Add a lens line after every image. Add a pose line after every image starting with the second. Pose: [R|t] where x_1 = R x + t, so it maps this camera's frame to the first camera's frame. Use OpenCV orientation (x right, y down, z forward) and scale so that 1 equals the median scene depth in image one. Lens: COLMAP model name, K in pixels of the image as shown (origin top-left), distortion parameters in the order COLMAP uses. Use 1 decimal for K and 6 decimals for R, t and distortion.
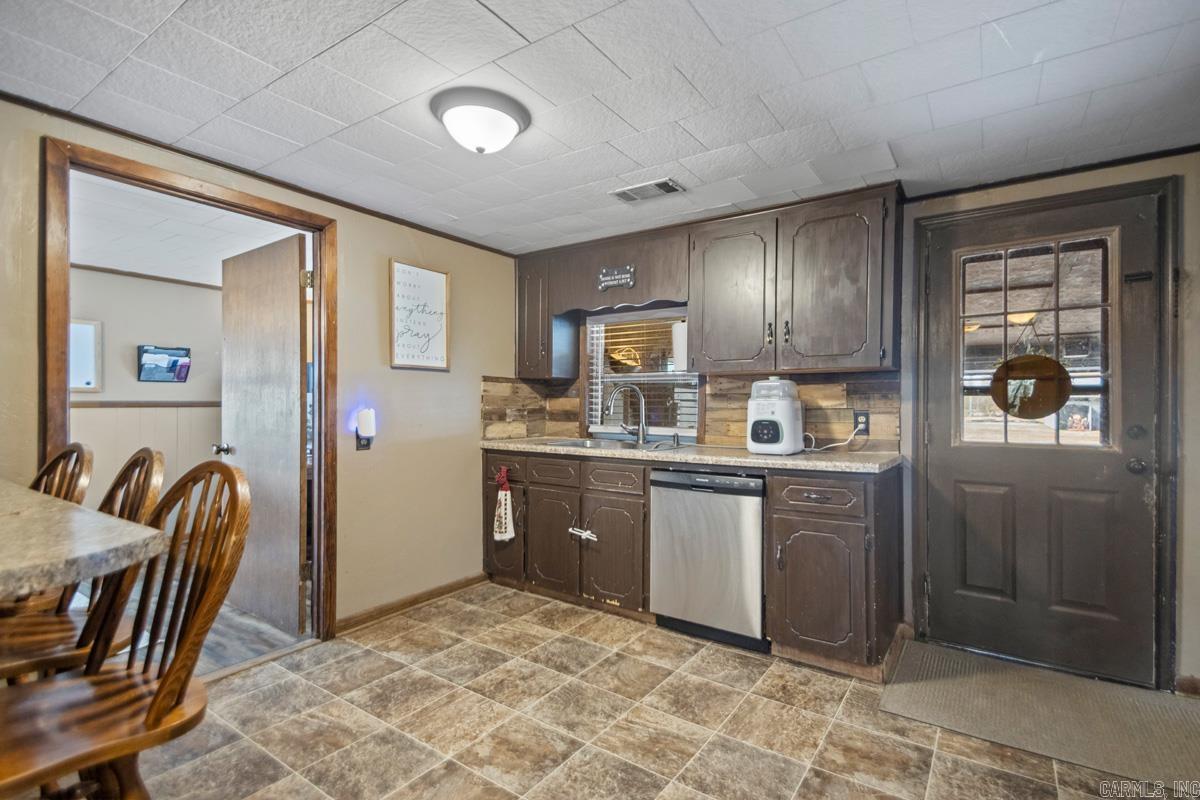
lens RADIAL K [[562.5, 0, 601.8], [0, 562.5, 408.9], [0, 0, 1]] dist [0.036526, 0.000063]
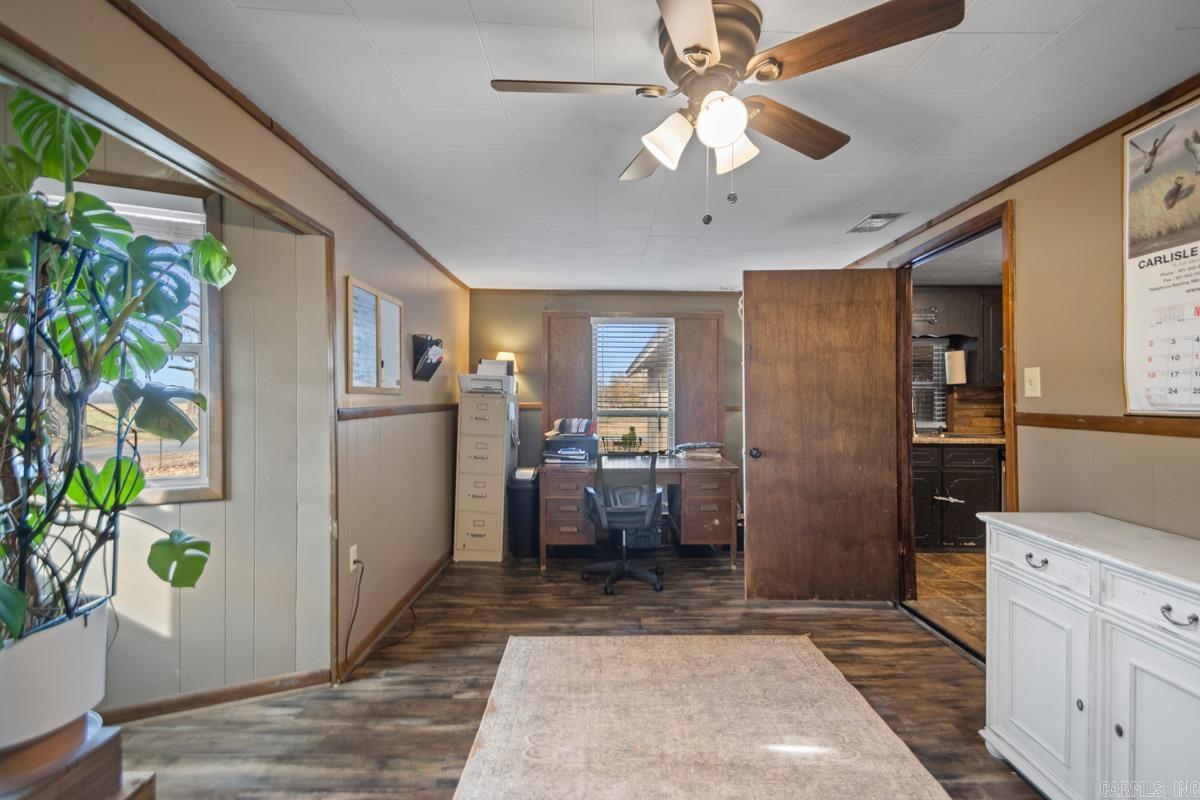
lens RADIAL K [[562.5, 0, 601.8], [0, 562.5, 408.9], [0, 0, 1]] dist [0.036526, 0.000063]
pose [[0.819451, -0.012950, 0.573002, -1.691356], [0.009144, 0.999913, 0.009522, -0.027303], [-0.573076, -0.002563, 0.819498, 0.361557]]
